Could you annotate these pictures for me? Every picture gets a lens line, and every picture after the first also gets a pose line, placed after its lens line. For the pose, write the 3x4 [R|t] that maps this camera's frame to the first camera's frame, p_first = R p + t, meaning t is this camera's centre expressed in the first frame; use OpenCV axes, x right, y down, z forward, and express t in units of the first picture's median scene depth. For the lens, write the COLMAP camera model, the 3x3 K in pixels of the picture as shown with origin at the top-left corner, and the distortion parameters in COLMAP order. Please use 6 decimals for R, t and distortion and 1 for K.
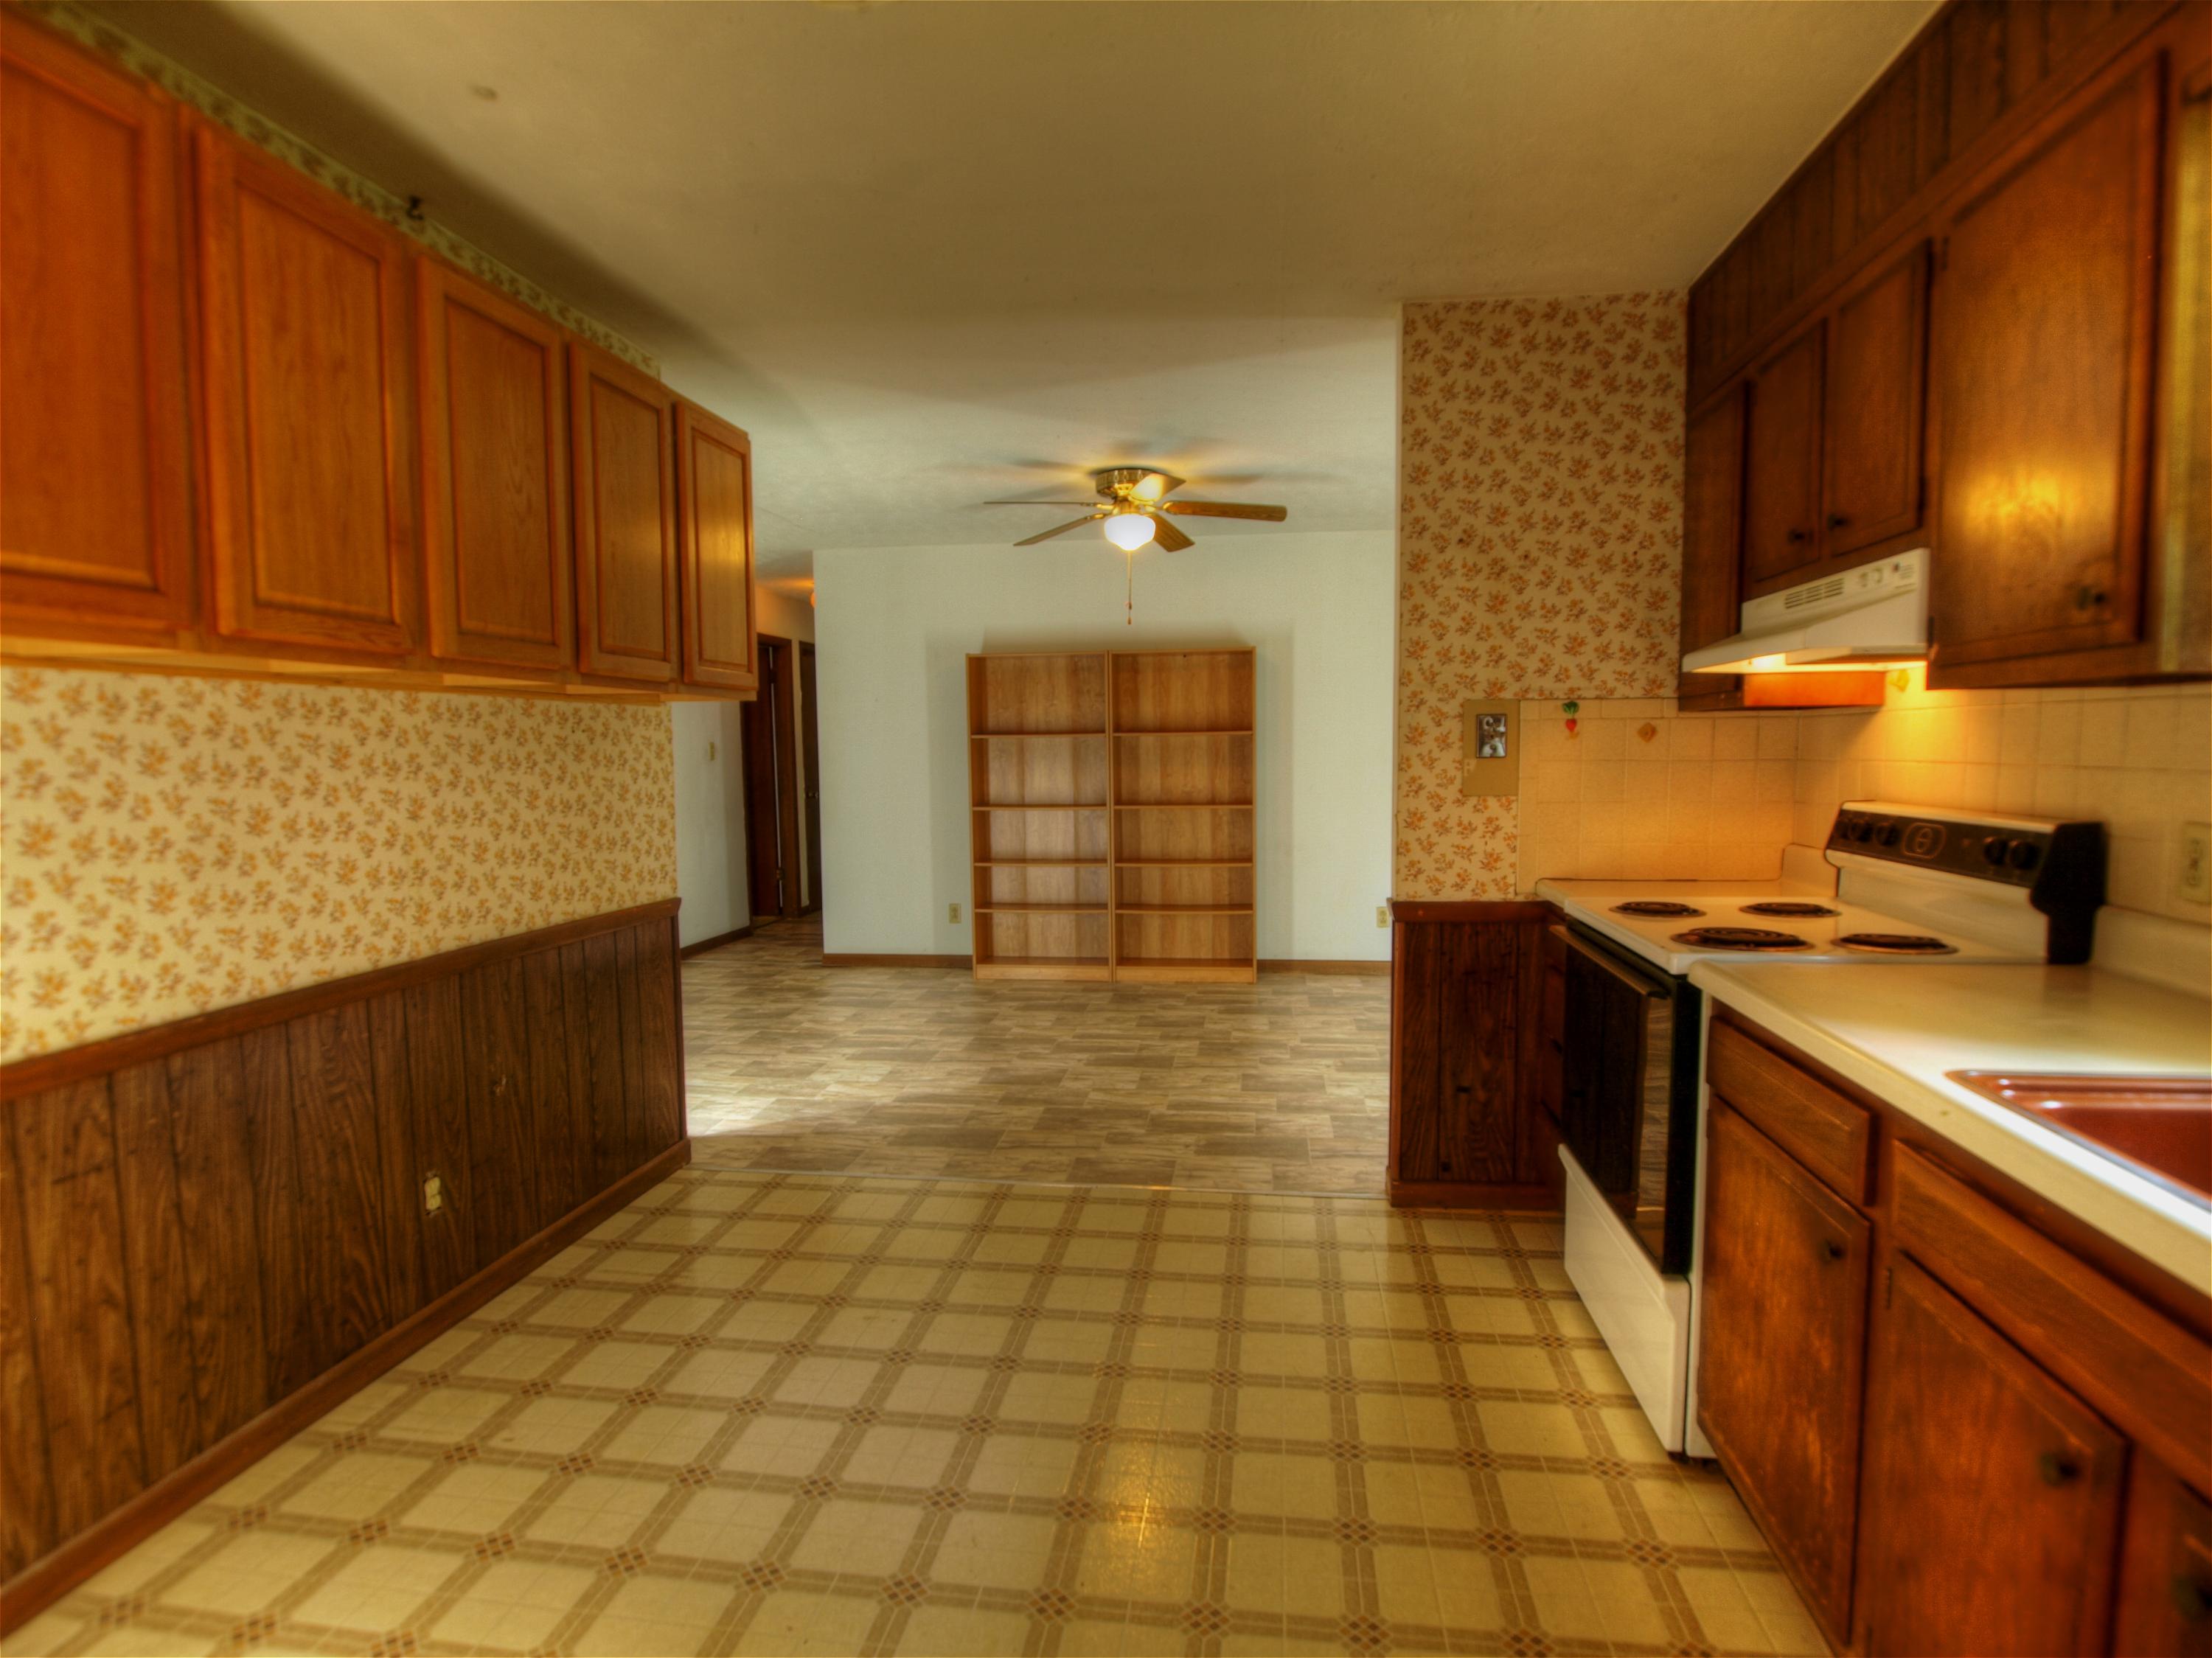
lens RADIAL K [[1198.7, 0, 1108.7], [0, 1198.7, 837.5], [0, 0, 1]] dist [-0.017599, -0.001581]
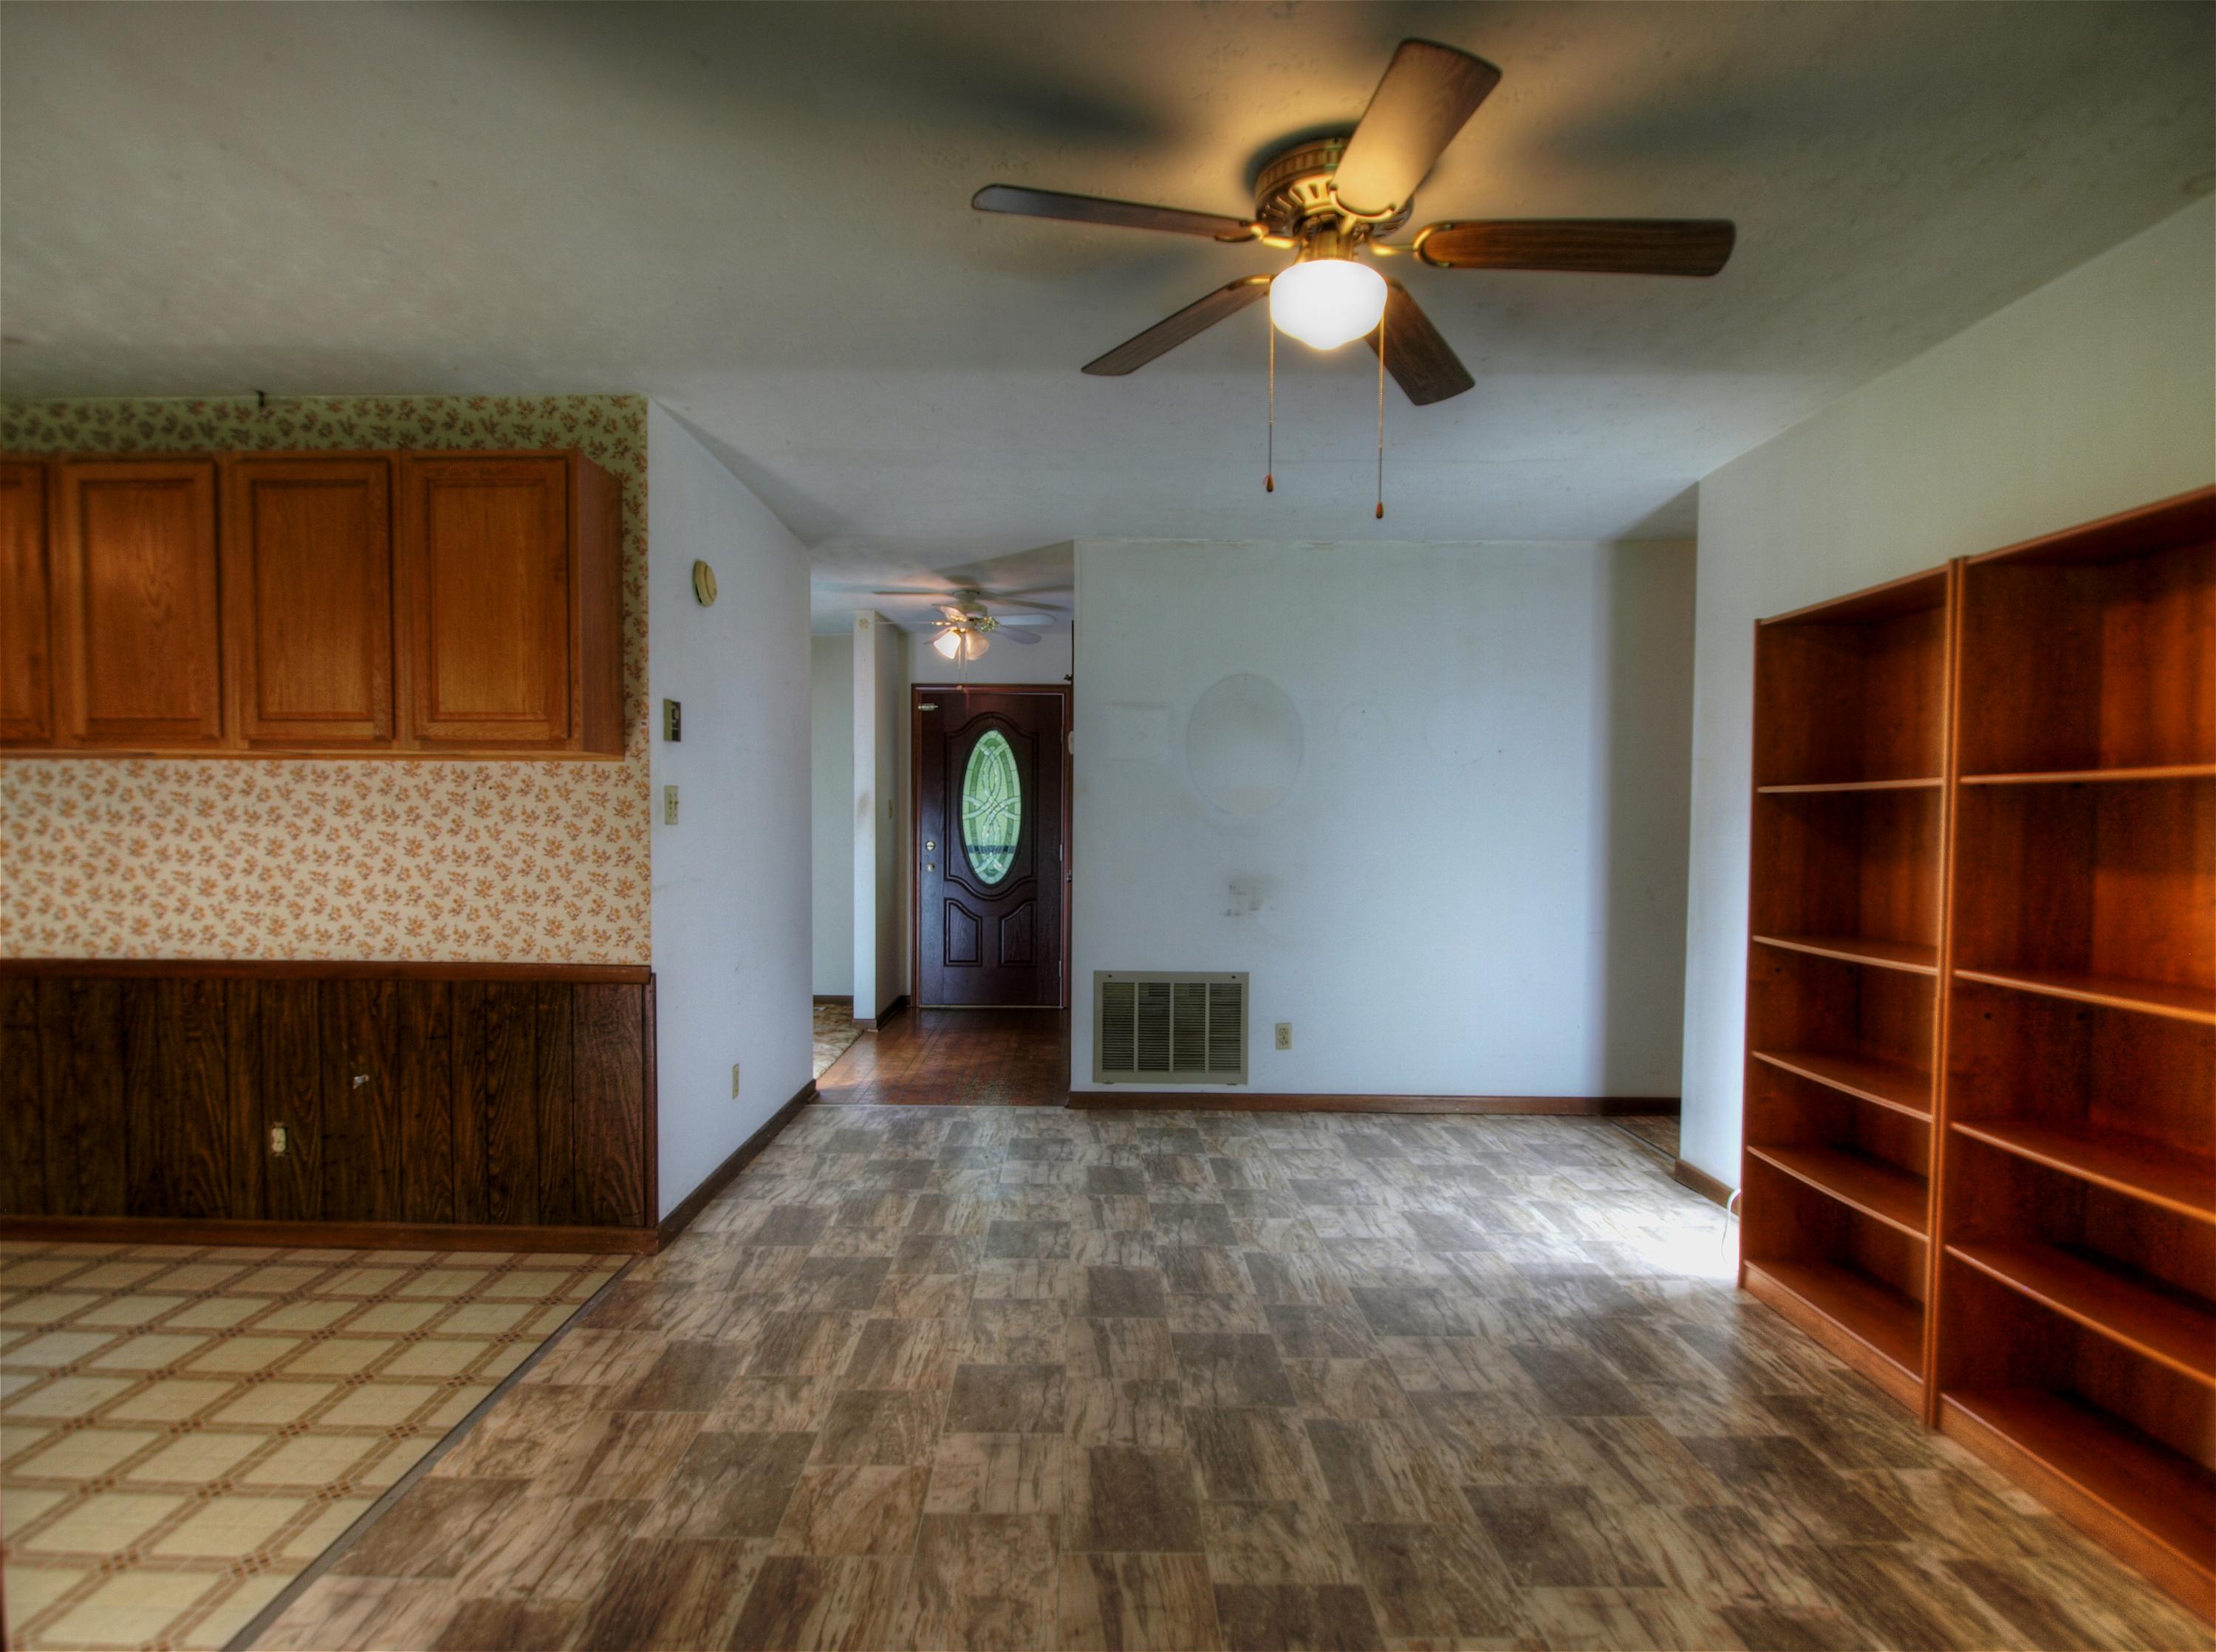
lens RADIAL K [[1200.8, 0, 1097.5], [0, 1200.8, 821.1], [0, 0, 1]] dist [-0.017599, -0.001581]
pose [[0.127187, 0.046377, -0.990794, 0.909375], [-0.079297, 0.996184, 0.036450, -0.187216], [0.988704, 0.073931, 0.130379, 1.852084]]
